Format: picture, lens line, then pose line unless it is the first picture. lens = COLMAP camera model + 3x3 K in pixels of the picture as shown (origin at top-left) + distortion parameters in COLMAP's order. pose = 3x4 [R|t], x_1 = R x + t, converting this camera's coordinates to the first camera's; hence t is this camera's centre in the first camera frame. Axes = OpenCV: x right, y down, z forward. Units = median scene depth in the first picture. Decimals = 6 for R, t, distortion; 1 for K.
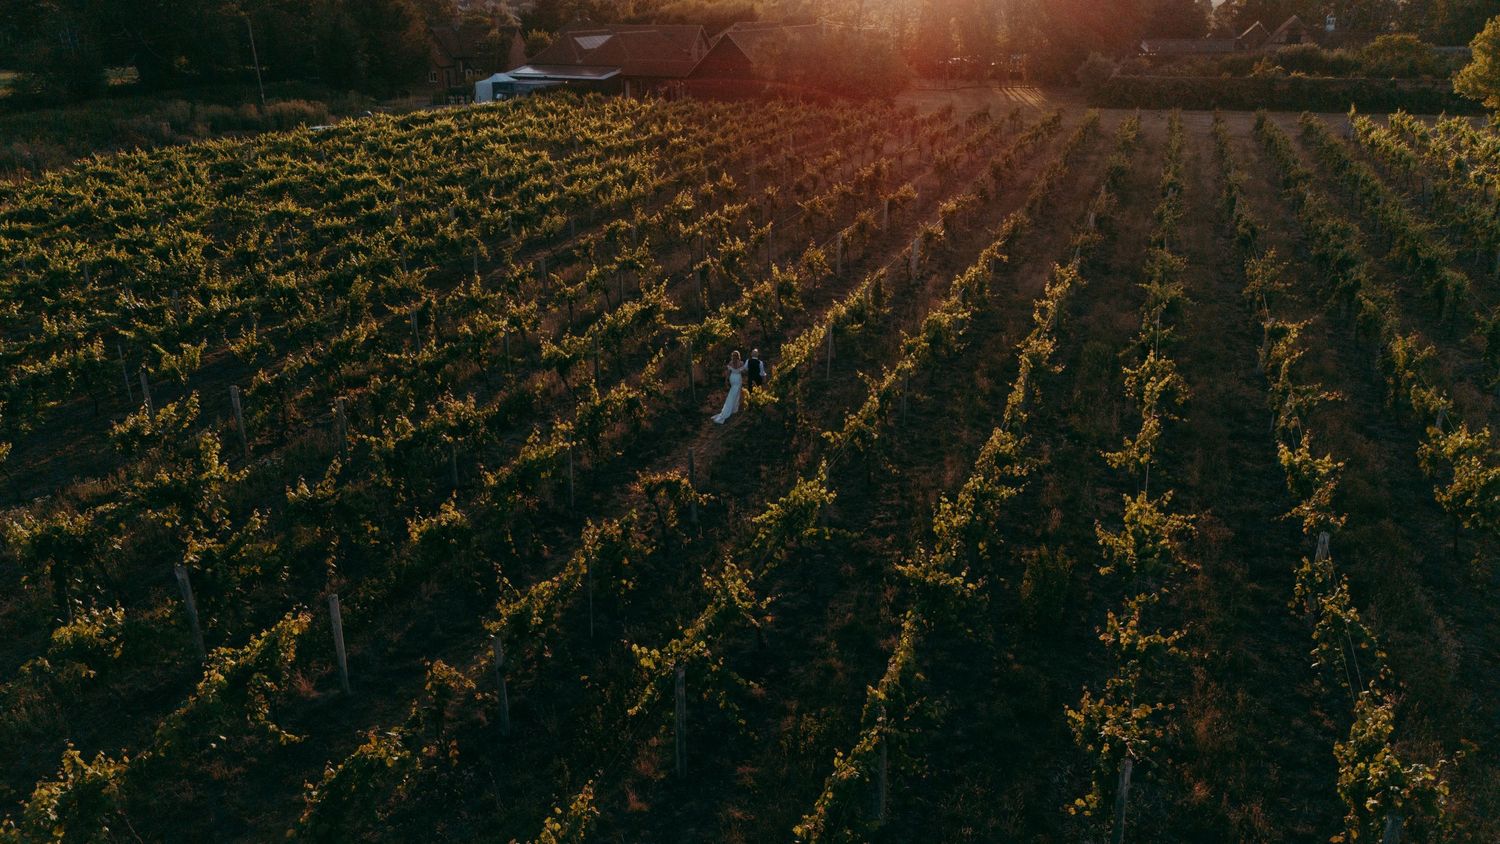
lens RADIAL K [[1087.4, 0, 751.0], [0, 1087.4, 420.6], [0, 0, 1]] dist [0.015030, -0.021967]
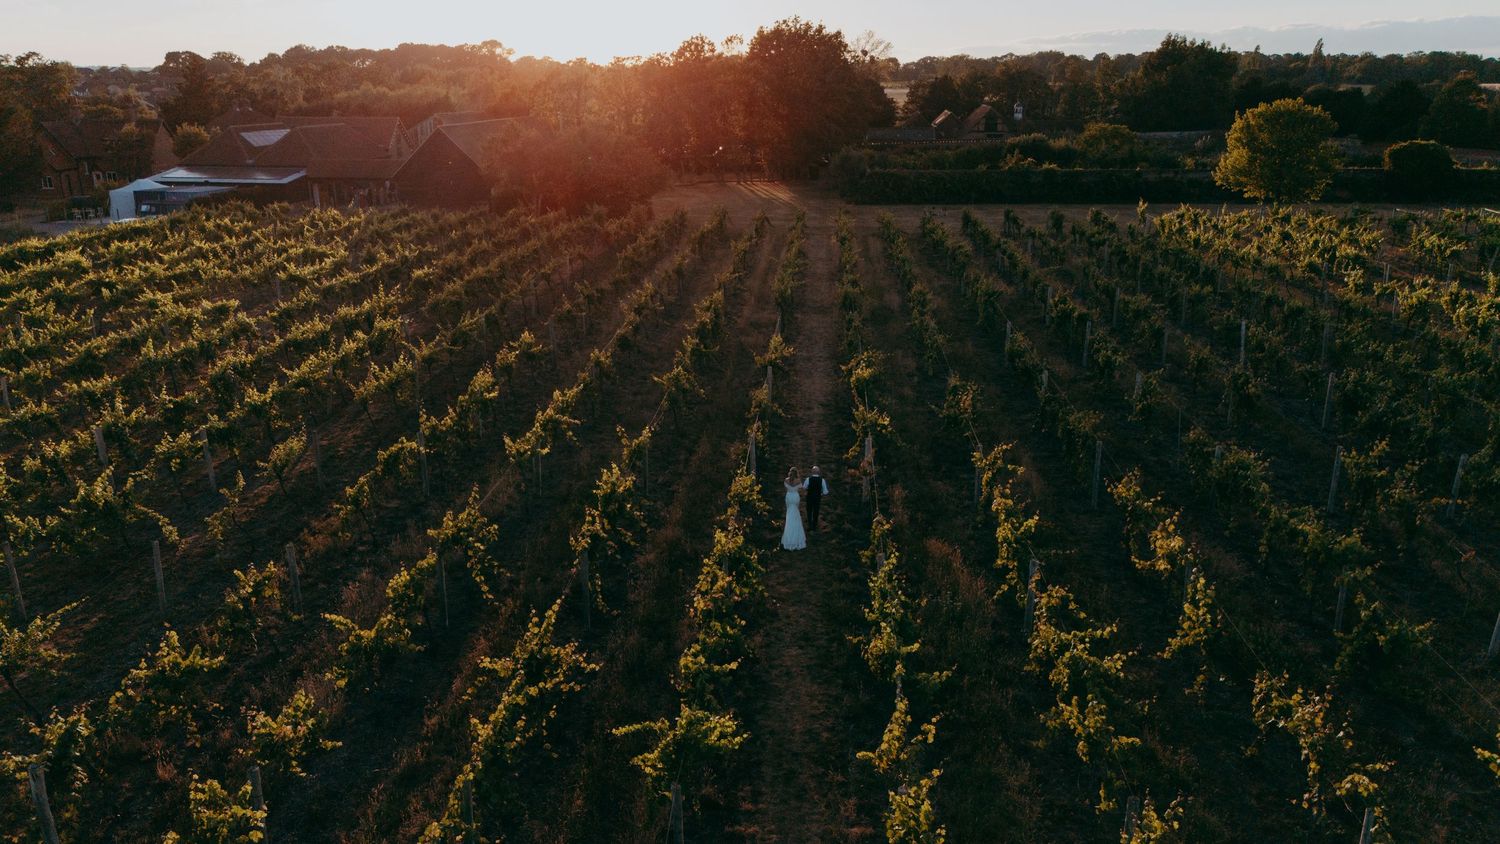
lens RADIAL K [[1087.4, 0, 752.5], [0, 1087.4, 423.2], [0, 0, 1]] dist [0.015030, -0.021967]
pose [[0.957738, -0.080842, 0.276047, -0.052796], [0.099683, 0.993504, -0.054894, -0.072994], [-0.269816, 0.080092, 0.959575, 0.180878]]
